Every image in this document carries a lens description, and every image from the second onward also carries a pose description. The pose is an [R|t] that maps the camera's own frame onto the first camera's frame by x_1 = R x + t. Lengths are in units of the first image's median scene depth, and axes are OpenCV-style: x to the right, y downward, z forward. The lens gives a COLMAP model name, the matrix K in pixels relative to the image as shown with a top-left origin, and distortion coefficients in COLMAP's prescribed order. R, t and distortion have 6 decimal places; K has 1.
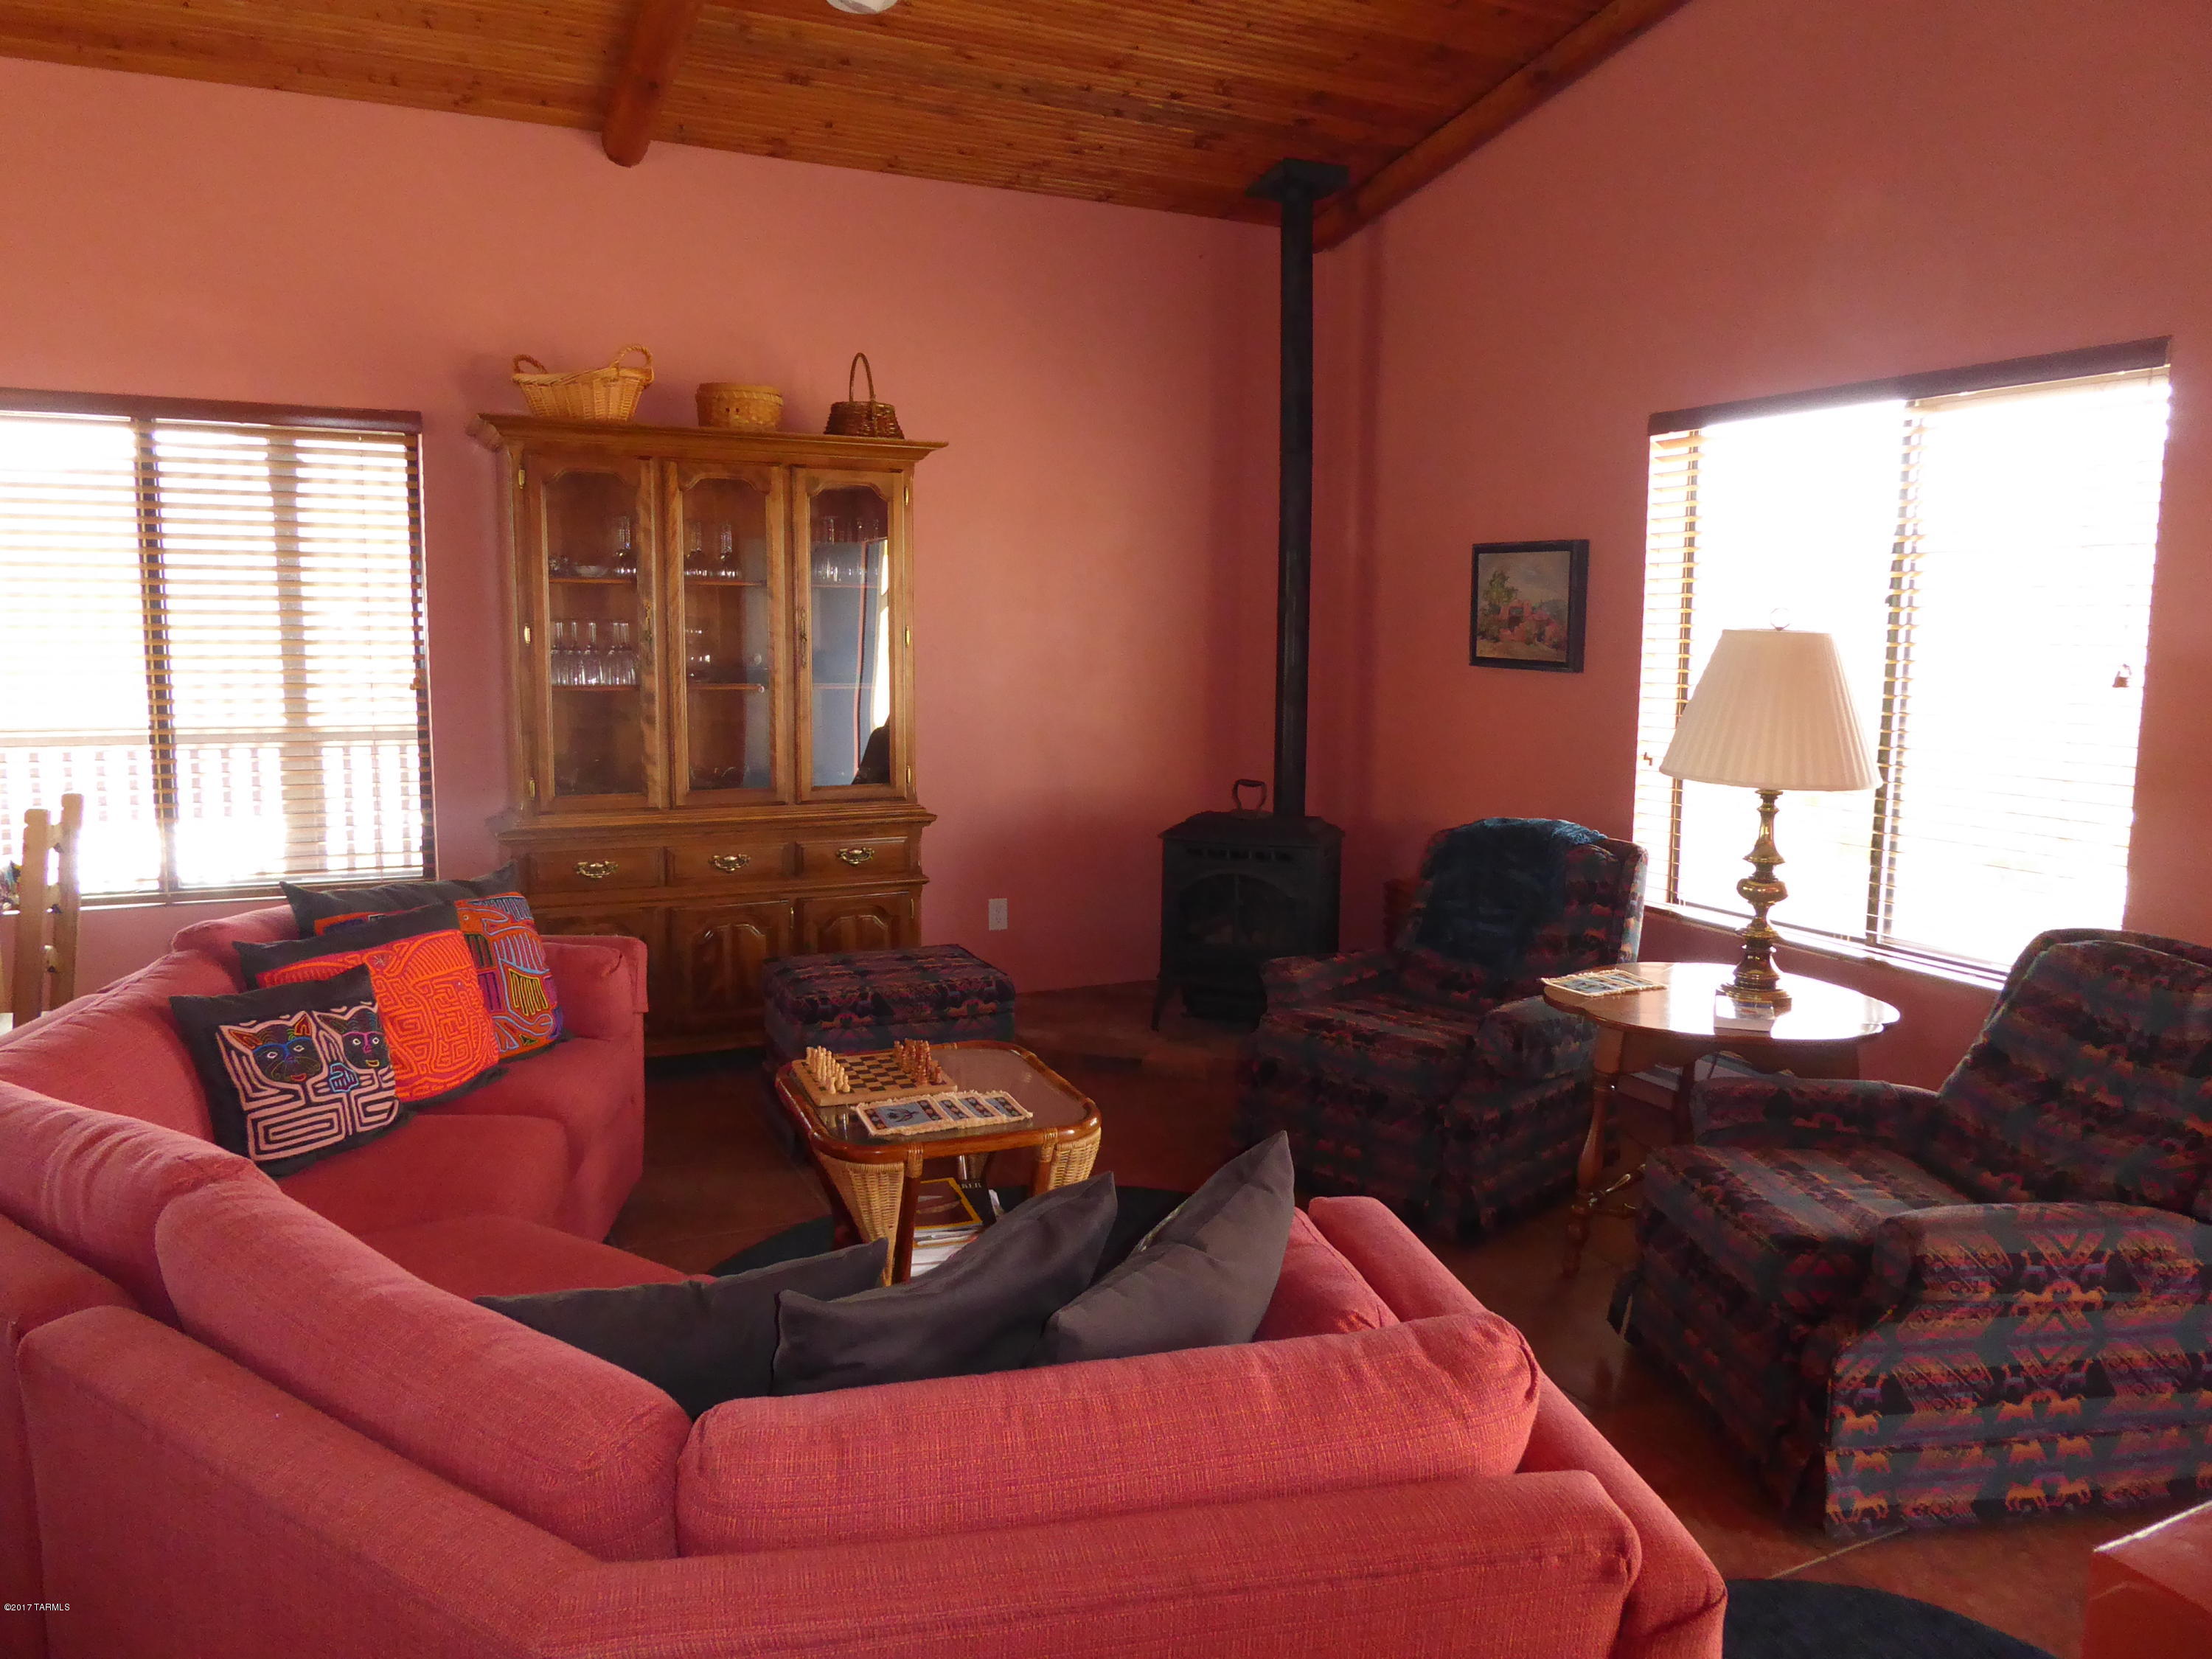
lens RADIAL K [[1576.2, 0, 1113.8], [0, 1576.2, 828.0], [0, 0, 1]] dist [-0.028246, 0.008847]
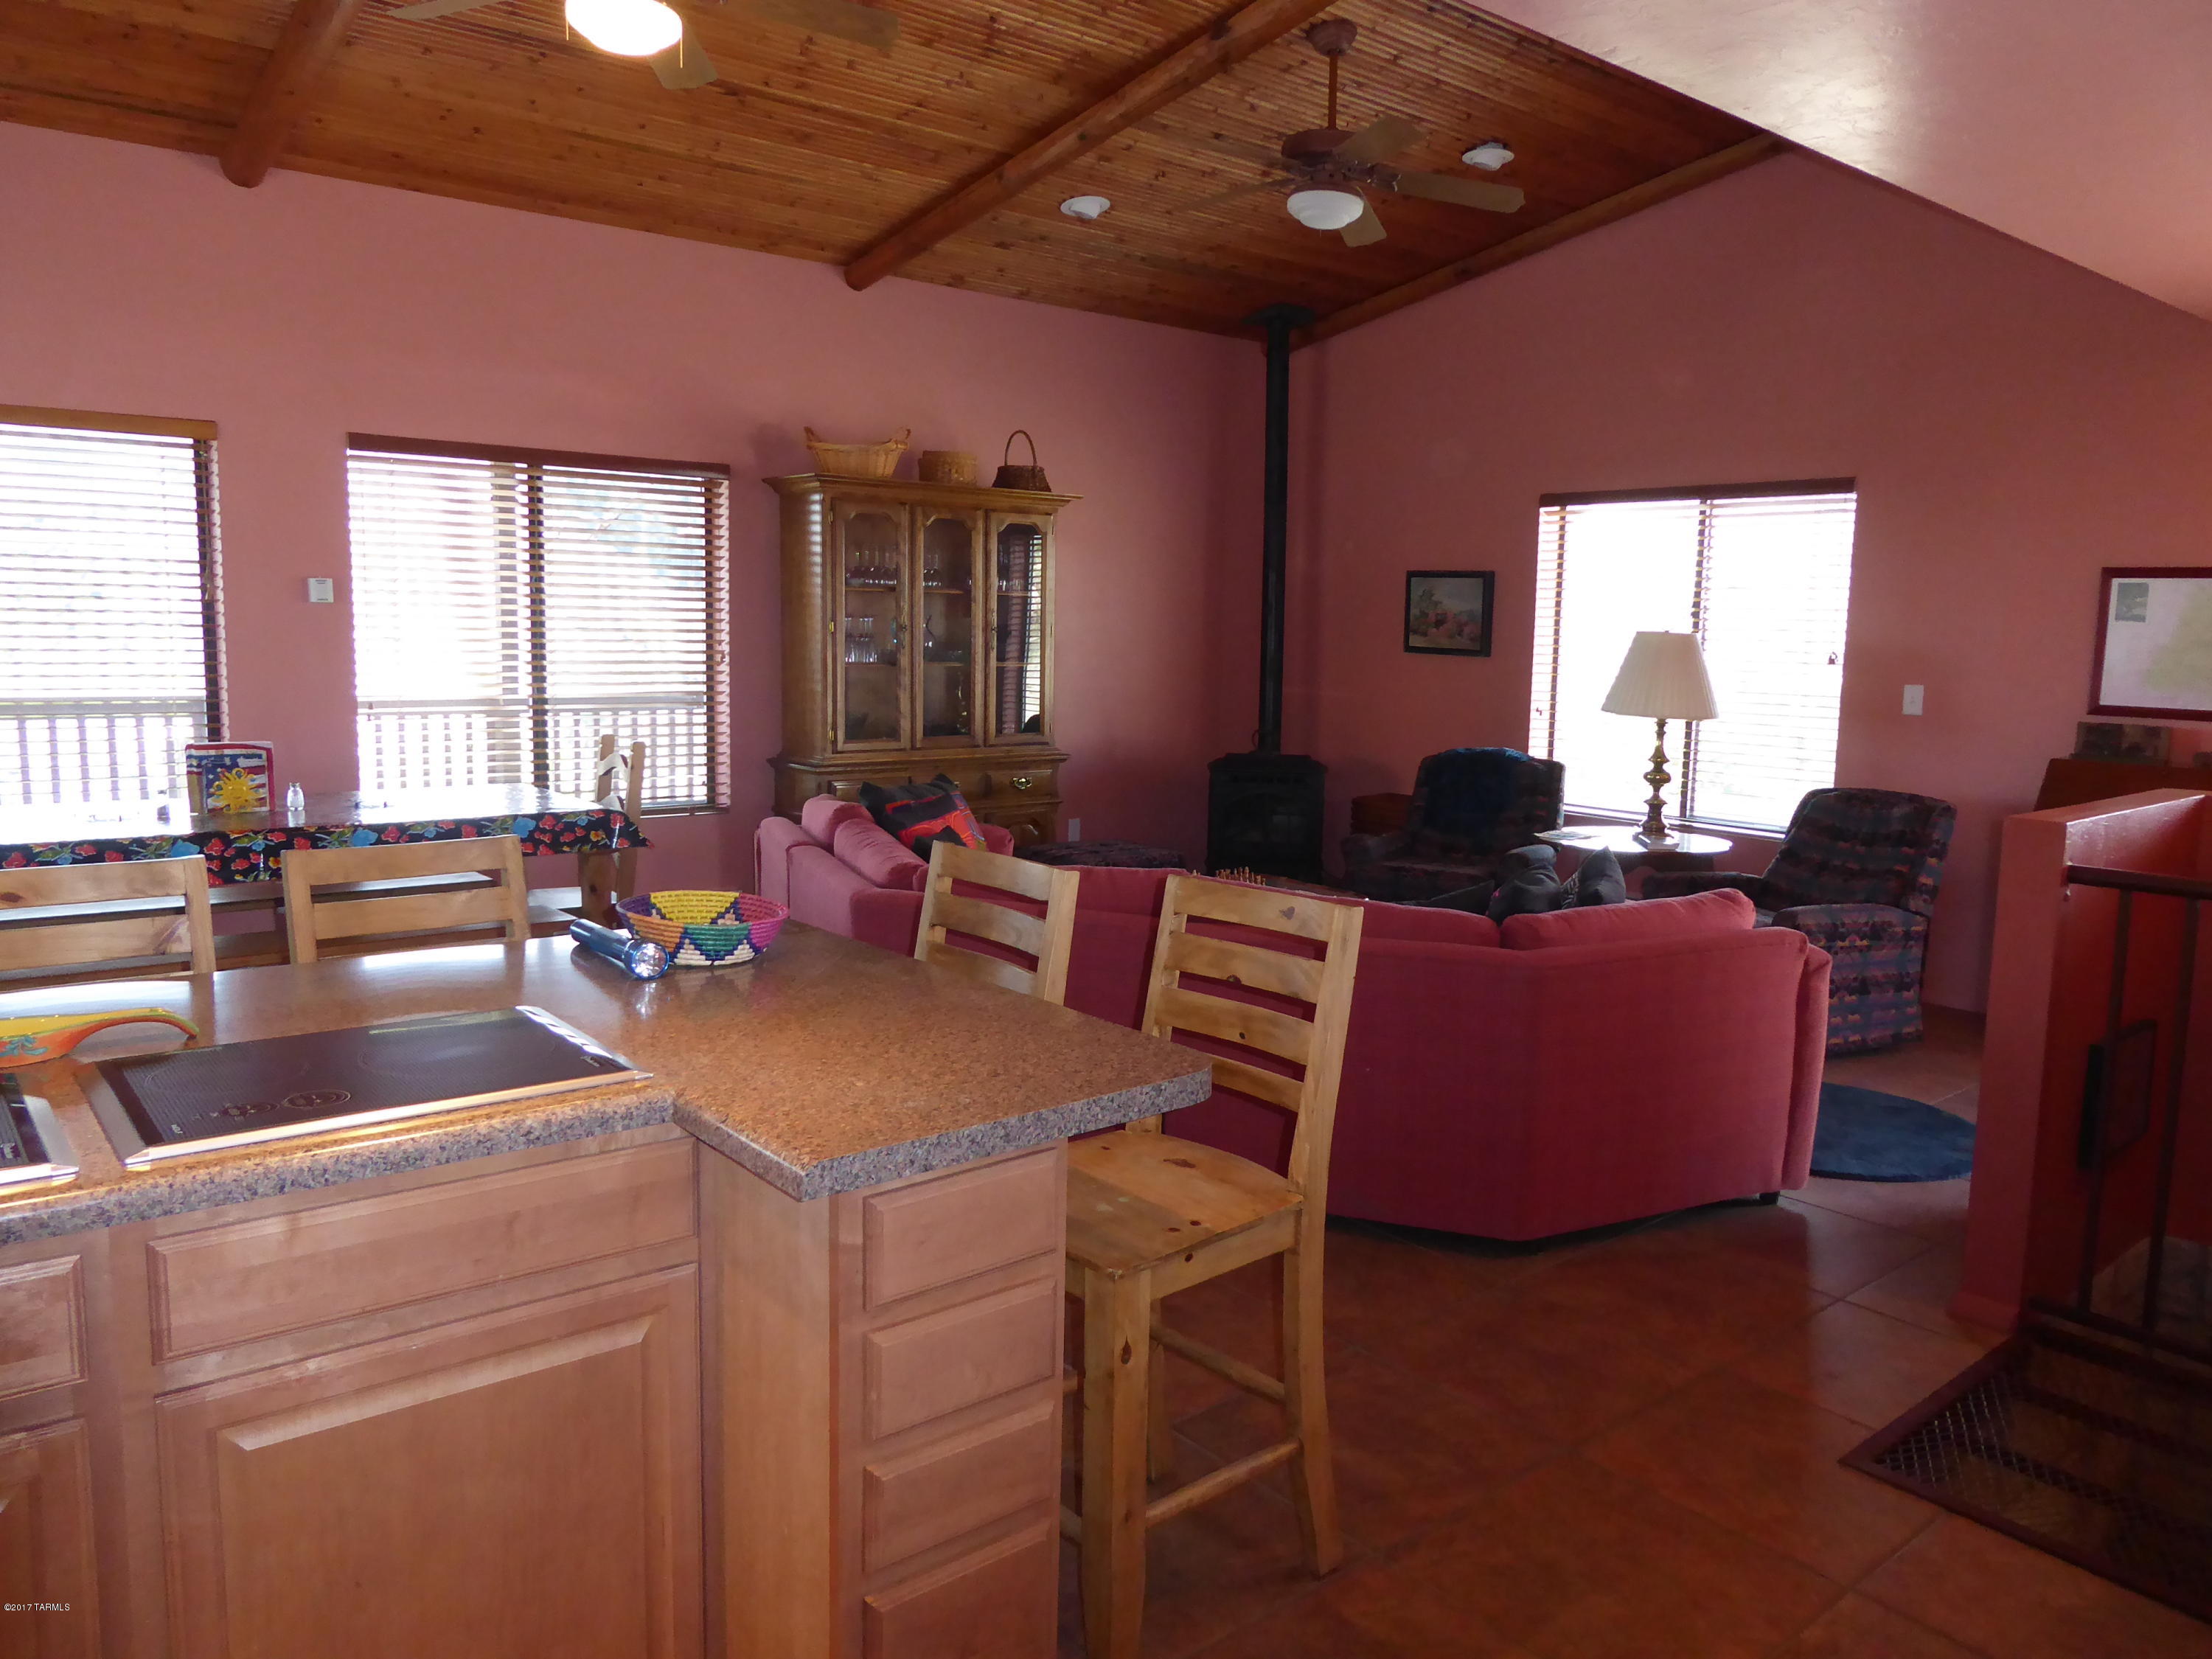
lens RADIAL K [[1576.2, 0, 1116.2], [0, 1576.2, 826.0], [0, 0, 1]] dist [-0.028246, 0.008847]
pose [[0.970827, -0.021718, 0.238797, -0.447335], [0.020231, 0.999758, 0.008675, 0.048411], [-0.238928, -0.003591, 0.971031, -0.431642]]
